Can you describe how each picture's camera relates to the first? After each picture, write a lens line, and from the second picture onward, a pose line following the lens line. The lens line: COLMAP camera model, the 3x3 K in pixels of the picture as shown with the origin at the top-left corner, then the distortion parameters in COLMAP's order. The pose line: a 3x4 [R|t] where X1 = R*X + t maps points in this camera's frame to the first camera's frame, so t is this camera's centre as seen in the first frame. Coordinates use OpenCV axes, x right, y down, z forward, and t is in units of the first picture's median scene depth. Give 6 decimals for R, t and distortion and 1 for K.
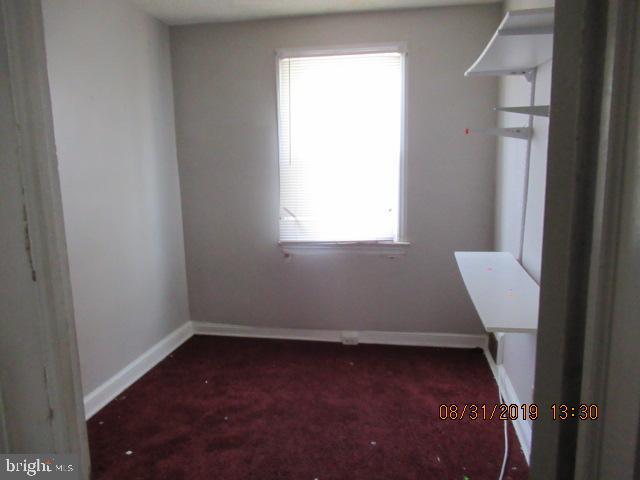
lens RADIAL K [[484.6, 0, 320.0], [0, 484.6, 240.0], [0, 0, 1]] dist [-0.001879, -0.000181]
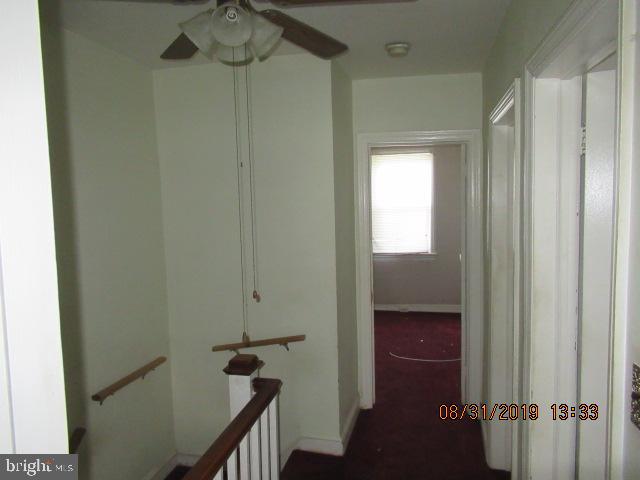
lens RADIAL K [[484.6, 0, 320.0], [0, 484.6, 240.0], [0, 0, 1]] dist [-0.001879, -0.000181]
pose [[0.998139, -0.011684, -0.059853, -0.140795], [0.010098, 0.999592, -0.026720, -0.000650], [0.060141, 0.026066, 0.997850, -0.812693]]
